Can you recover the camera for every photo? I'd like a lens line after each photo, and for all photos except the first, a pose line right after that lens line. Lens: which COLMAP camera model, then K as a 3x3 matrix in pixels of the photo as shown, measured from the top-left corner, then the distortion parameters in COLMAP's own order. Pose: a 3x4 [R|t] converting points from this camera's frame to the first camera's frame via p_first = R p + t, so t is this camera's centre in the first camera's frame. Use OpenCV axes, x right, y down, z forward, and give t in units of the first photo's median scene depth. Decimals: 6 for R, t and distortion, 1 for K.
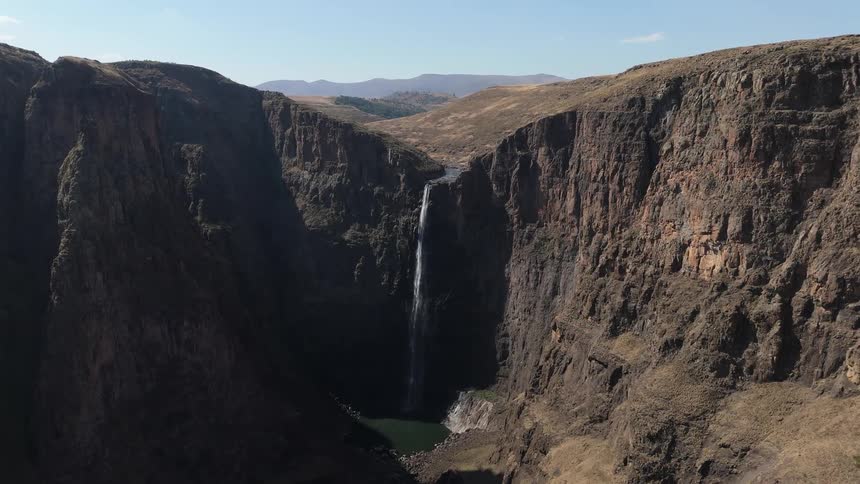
lens RADIAL K [[614.6, 0, 428.7], [0, 614.6, 224.9], [0, 0, 1]] dist [0.068553, -0.062234]
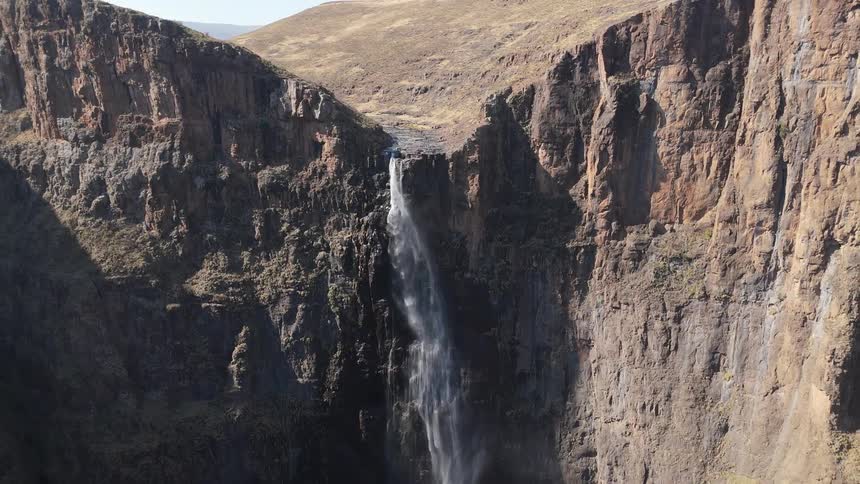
lens RADIAL K [[614.6, 0, 428.7], [0, 614.6, 224.9], [0, 0, 1]] dist [0.068553, -0.062234]
pose [[0.915168, -0.101028, 0.390205, -0.165322], [0.073310, 0.993652, 0.085328, -0.055095], [-0.396349, -0.049484, 0.916765, 0.585369]]
